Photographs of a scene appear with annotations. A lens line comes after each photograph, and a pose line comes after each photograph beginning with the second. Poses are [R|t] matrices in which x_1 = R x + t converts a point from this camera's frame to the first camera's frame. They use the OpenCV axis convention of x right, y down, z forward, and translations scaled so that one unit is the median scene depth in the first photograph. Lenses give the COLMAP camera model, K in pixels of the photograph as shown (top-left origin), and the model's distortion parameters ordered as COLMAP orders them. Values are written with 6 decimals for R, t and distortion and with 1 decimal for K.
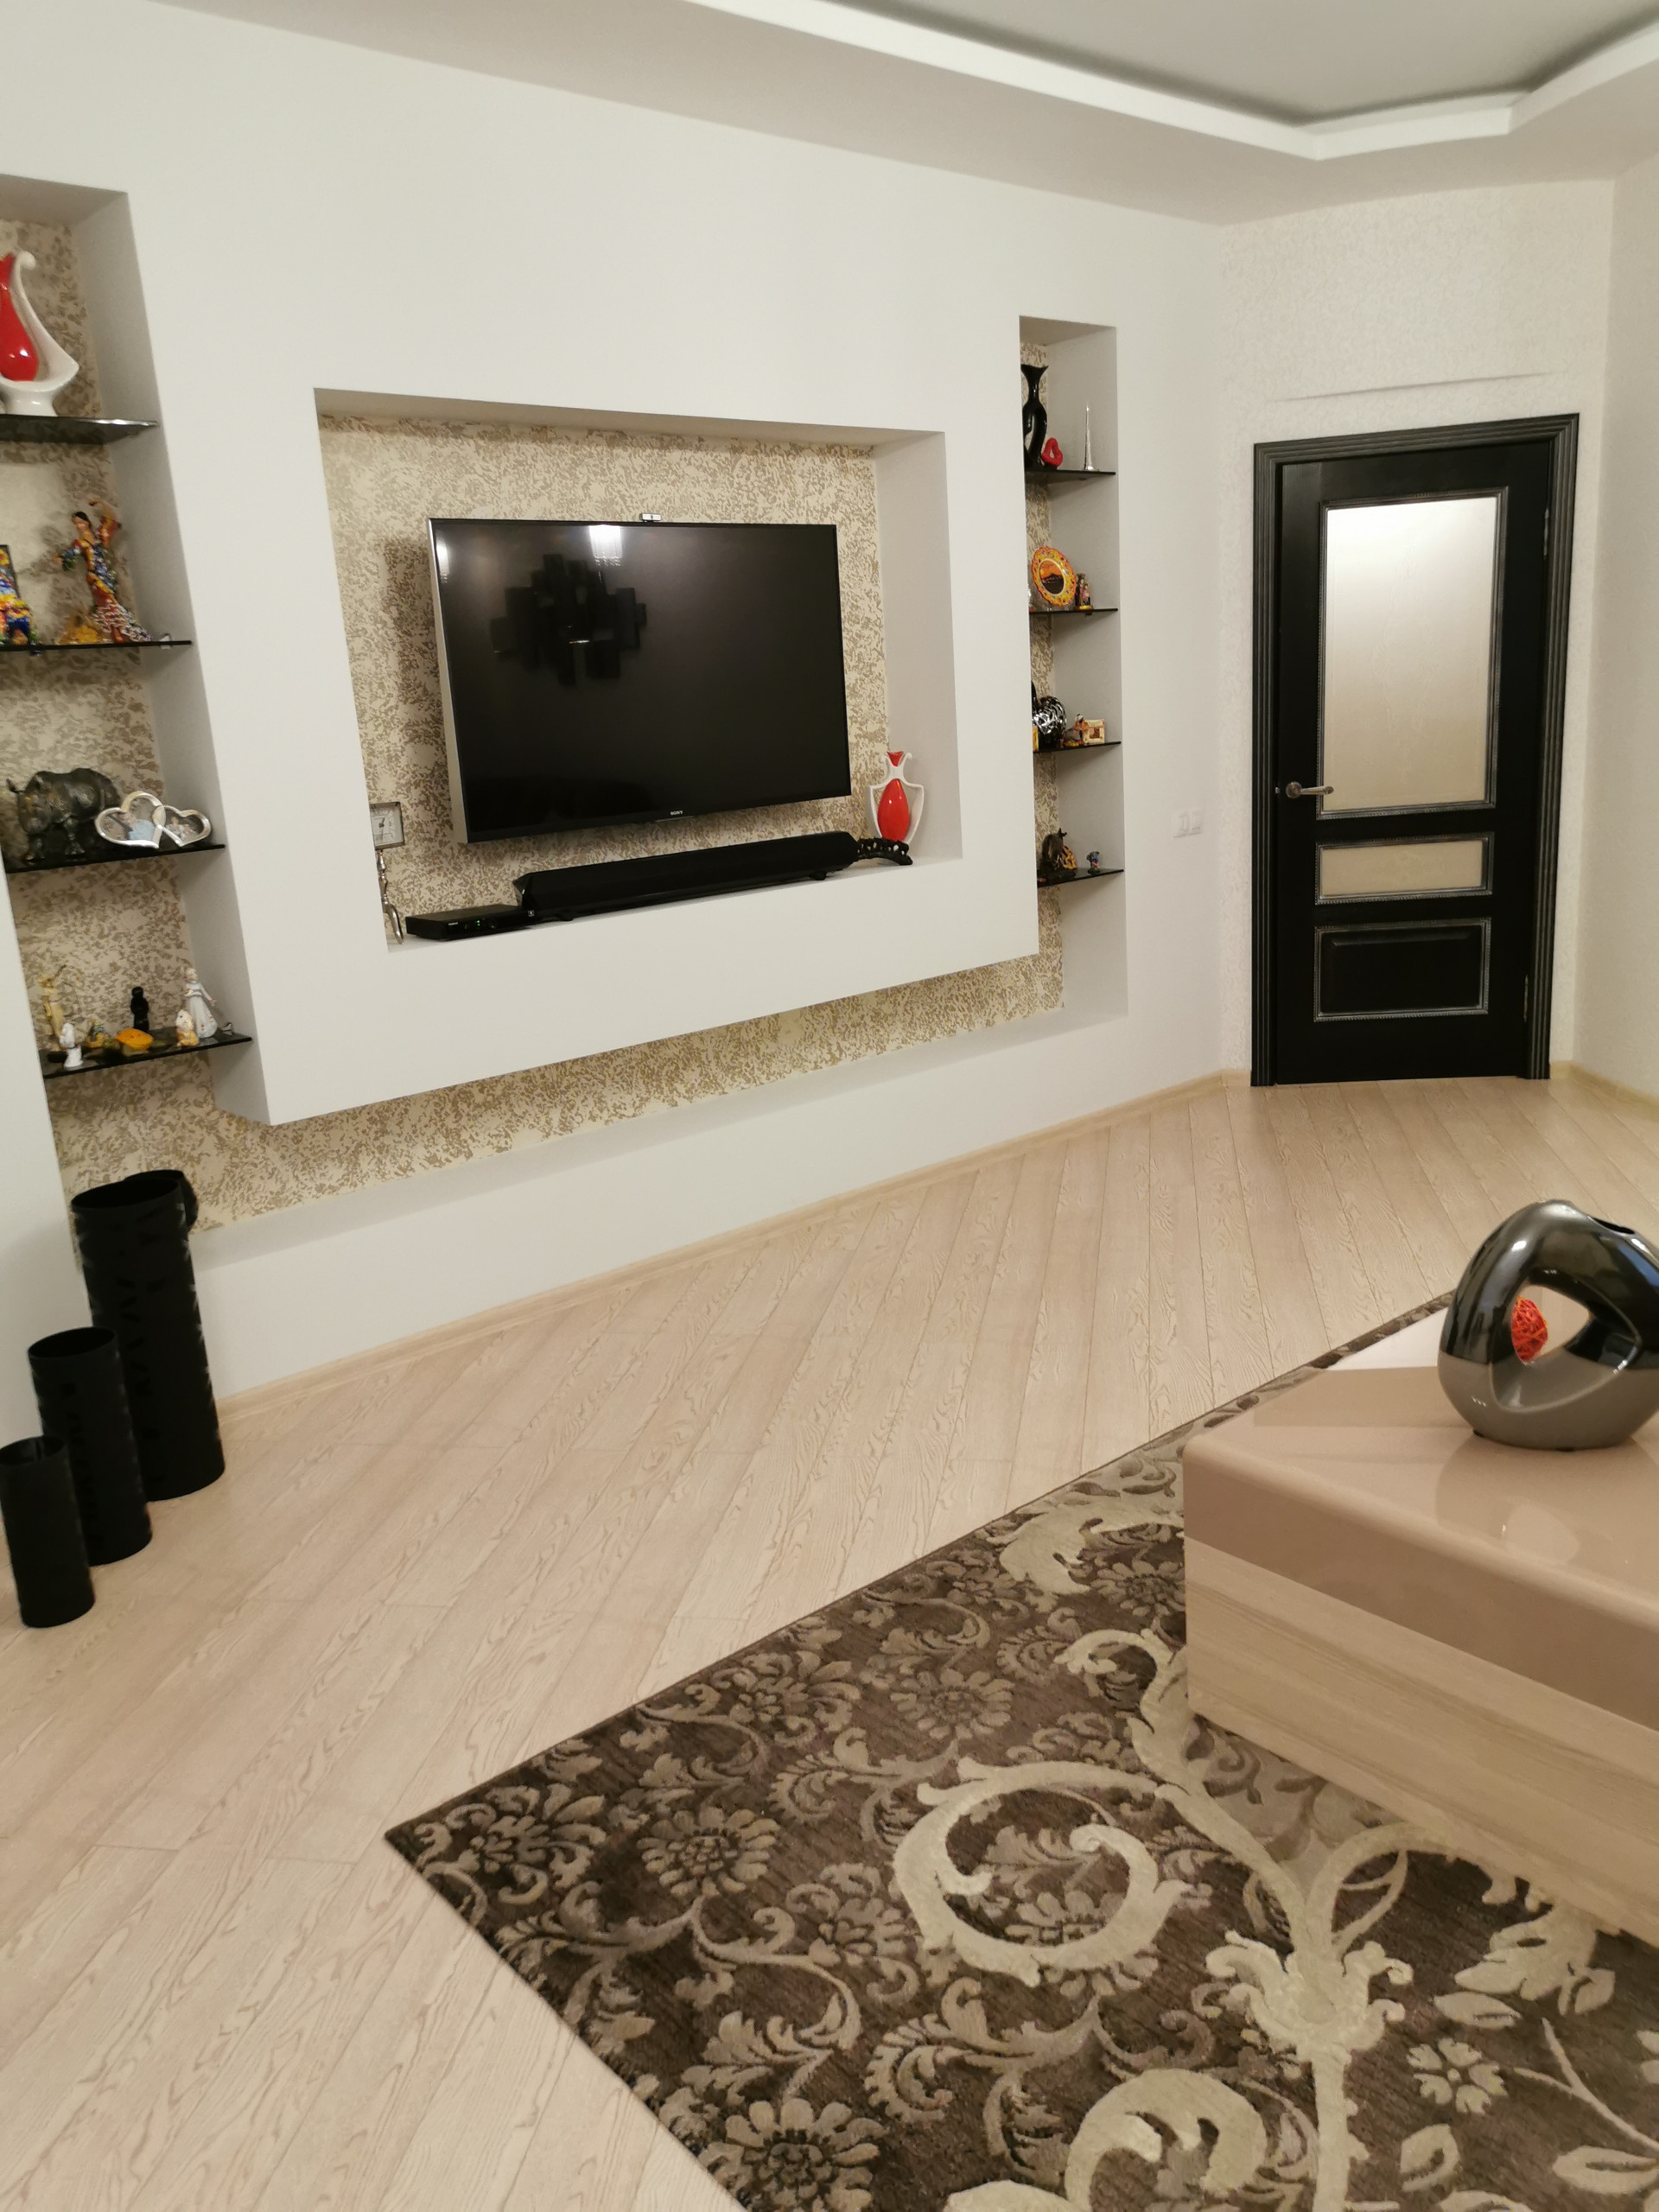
lens RADIAL K [[1688.5, 0, 823.8], [0, 1688.5, 1114.4], [0, 0, 1]] dist [0.065293, -0.057307]
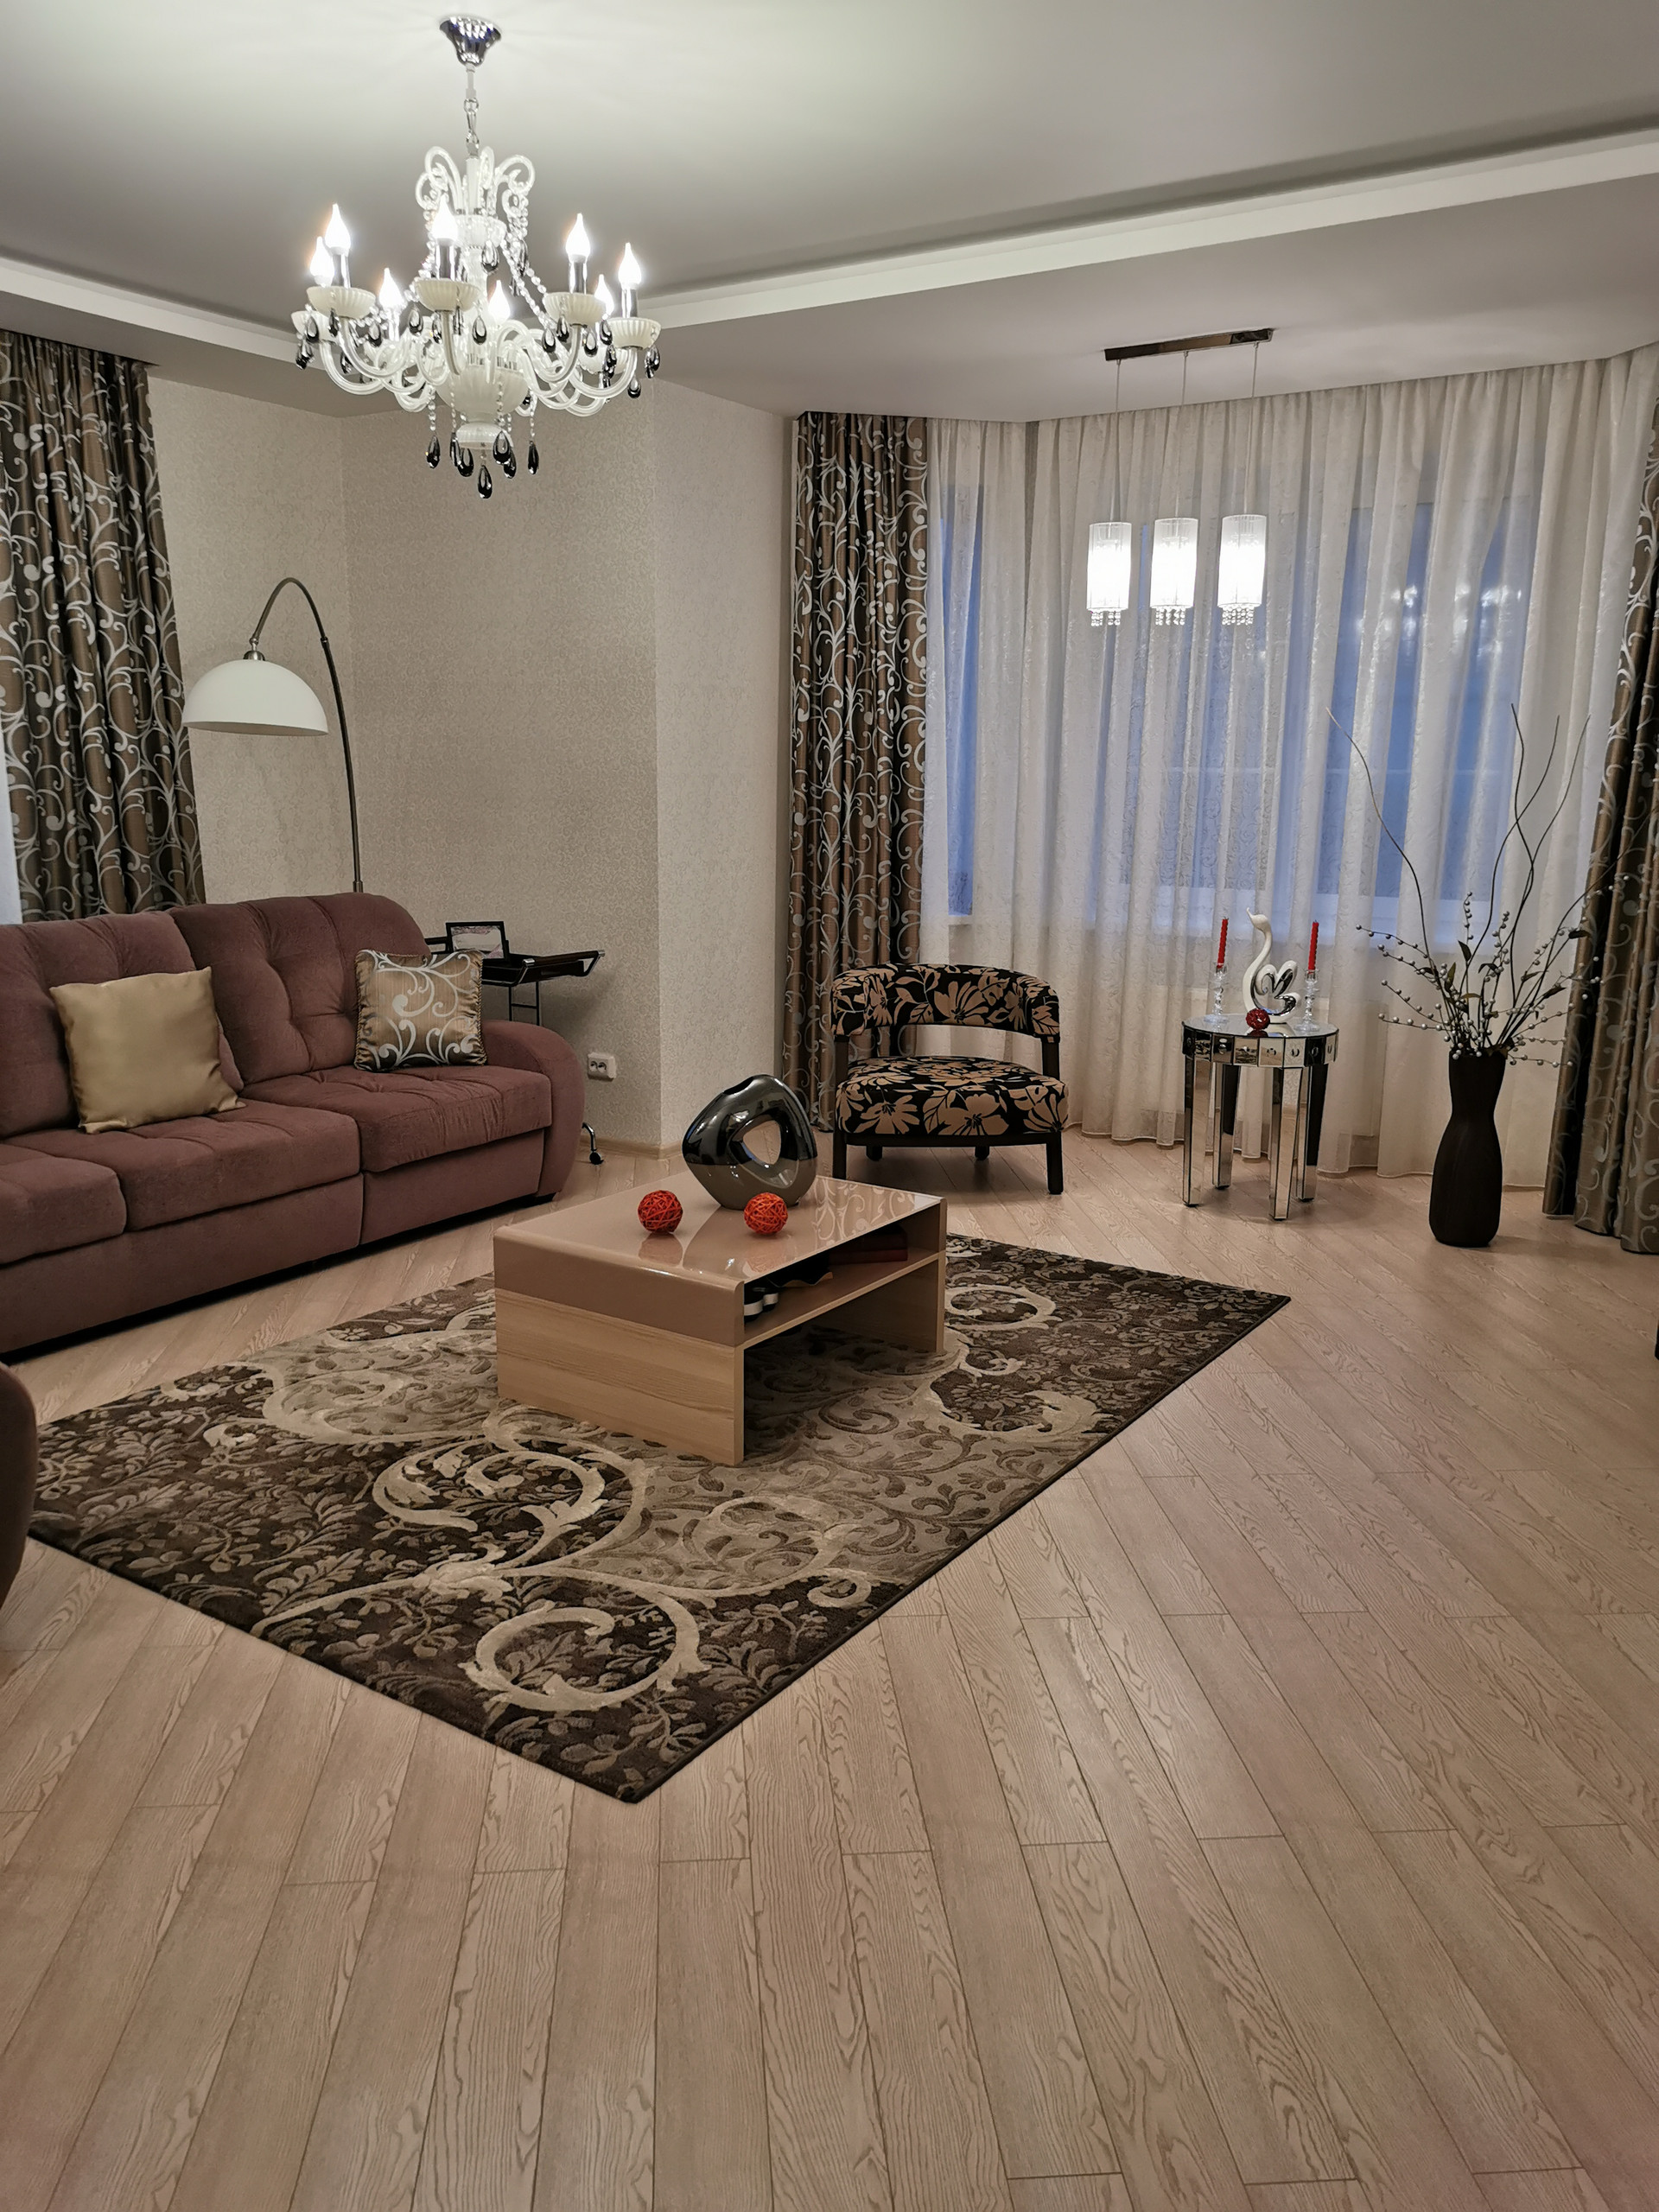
lens RADIAL K [[1688.5, 0, 823.8], [0, 1688.5, 1114.4], [0, 0, 1]] dist [0.065293, -0.057307]
pose [[-0.963865, 0.099742, -0.247015, 0.903471], [-0.020500, 0.896739, 0.442086, -0.799079], [0.265602, 0.431174, -0.862290, 2.877960]]
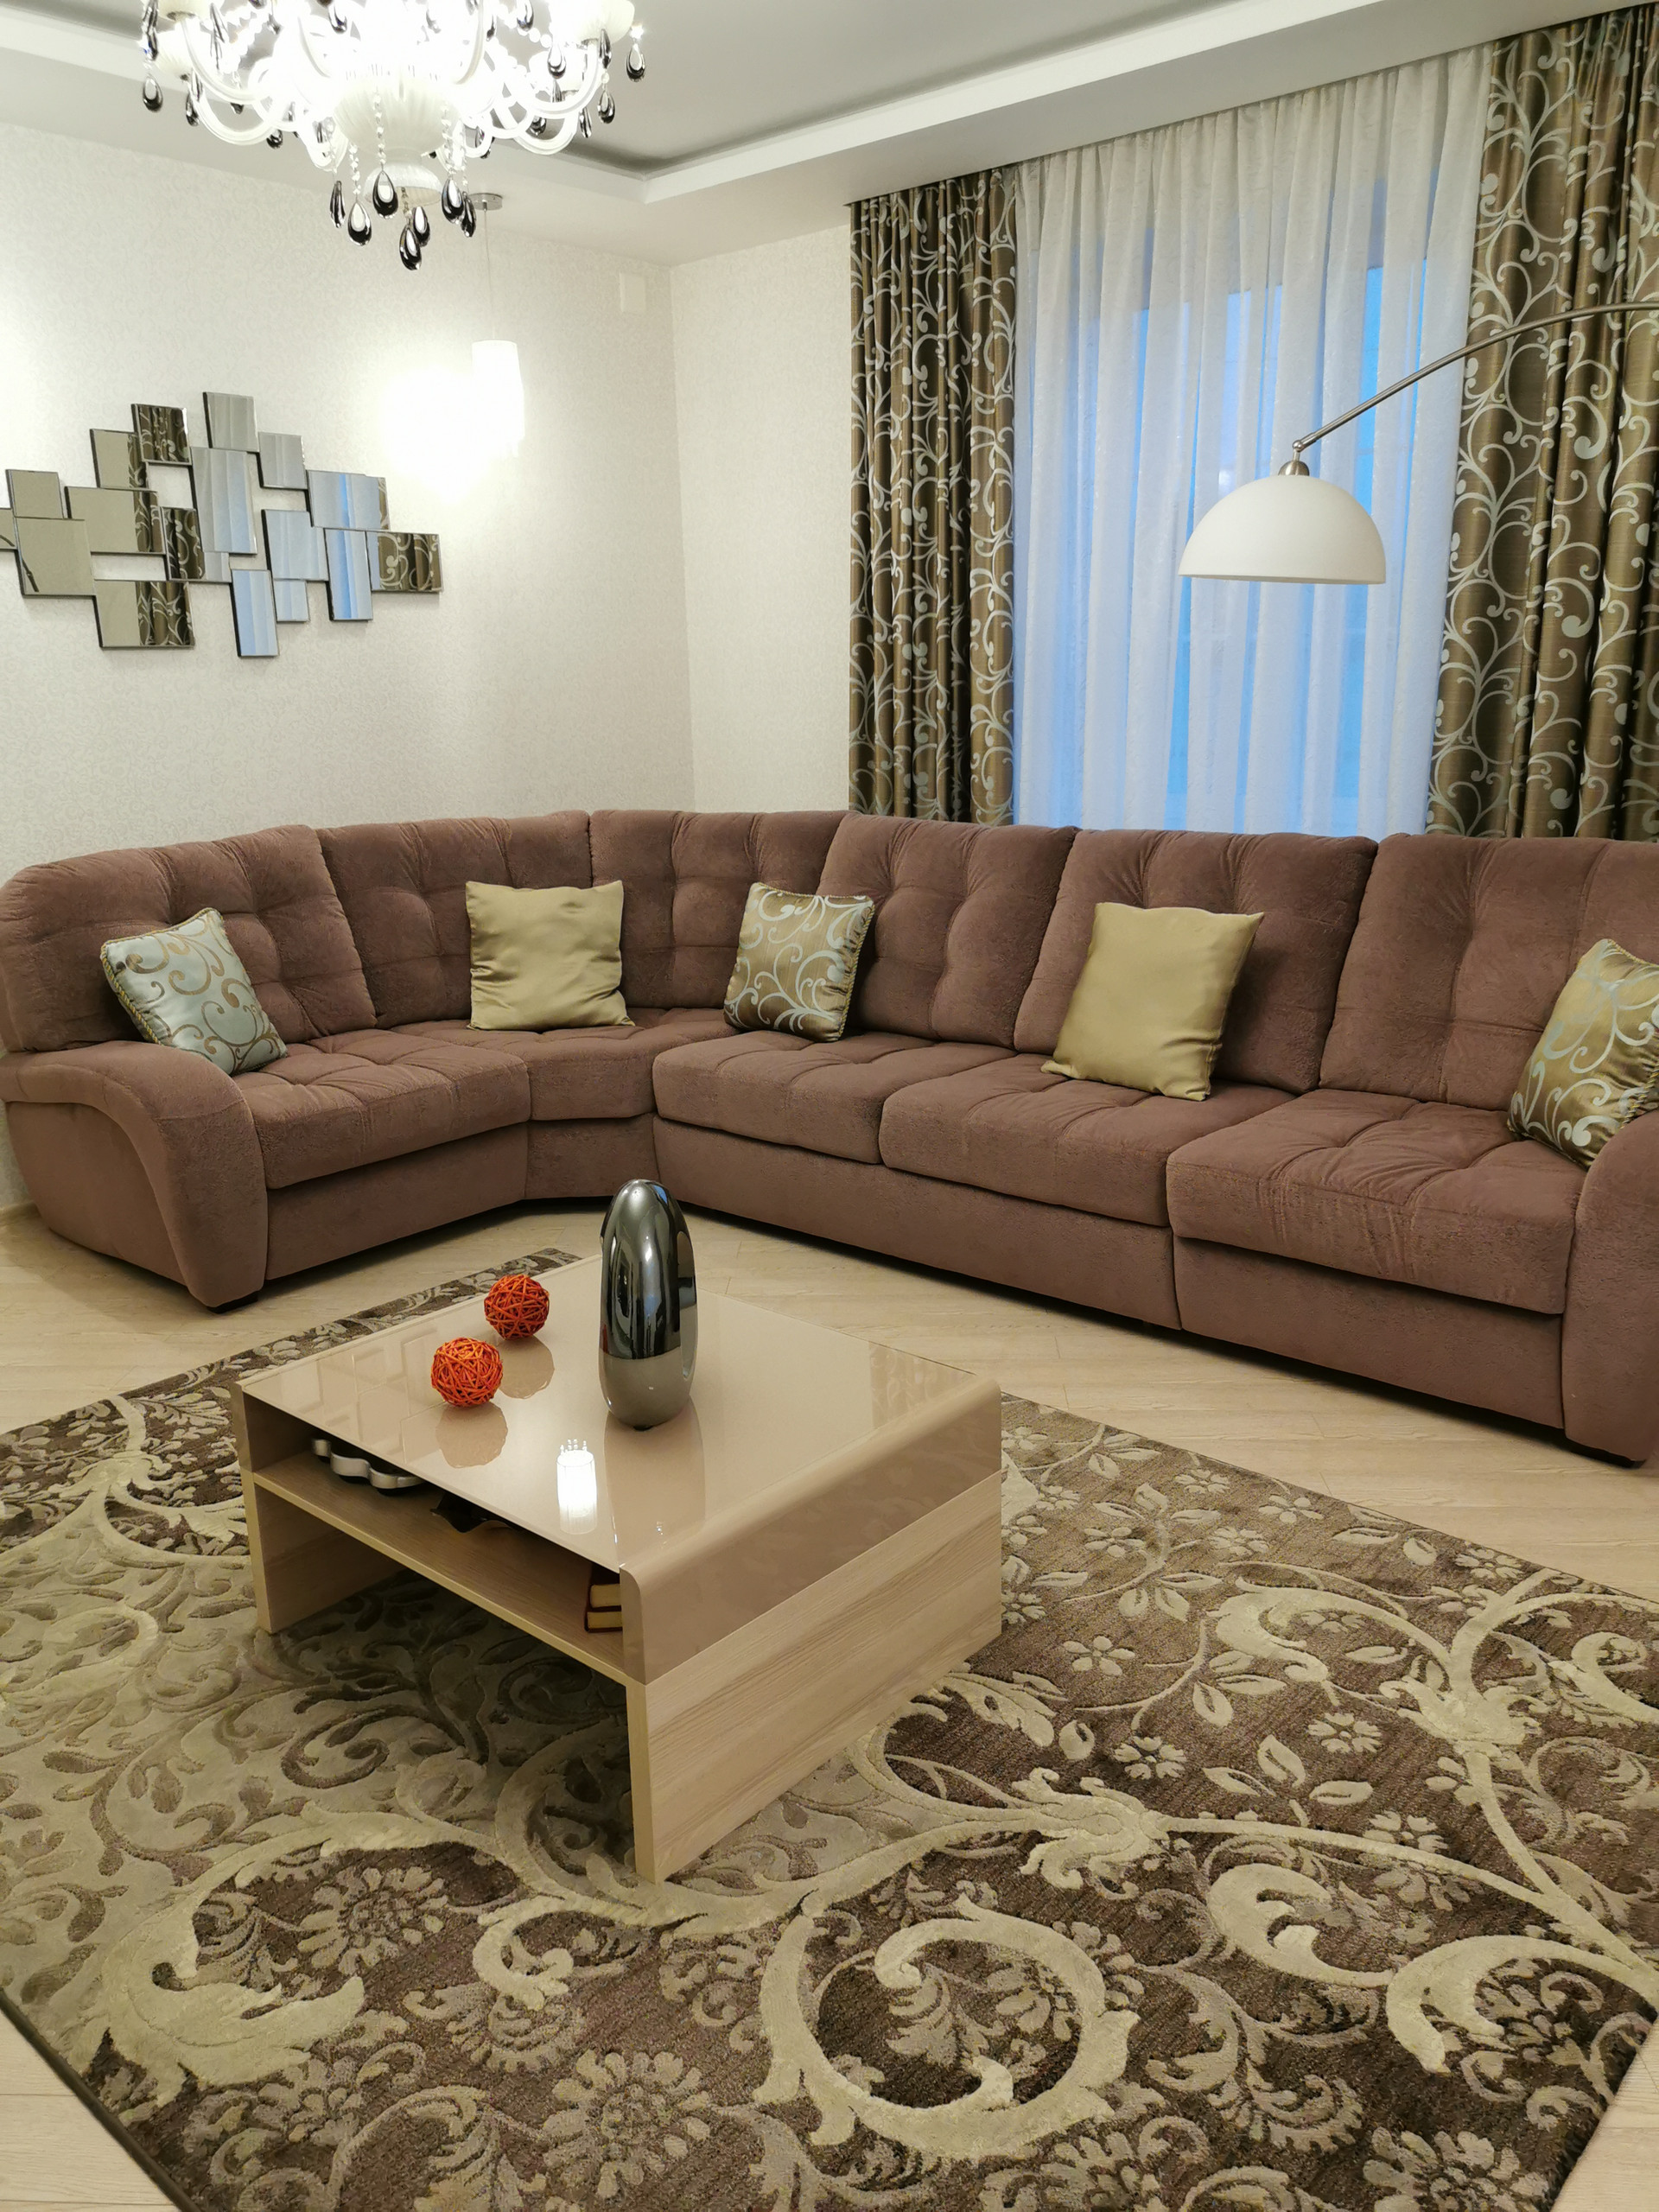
lens RADIAL K [[1688.5, 0, 823.8], [0, 1688.5, 1114.4], [0, 0, 1]] dist [0.065293, -0.057307]
pose [[-0.124041, -0.196127, 0.972702, -0.651791], [0.275099, 0.935049, 0.223616, -0.210624], [-0.953381, 0.295326, -0.062030, 1.025993]]
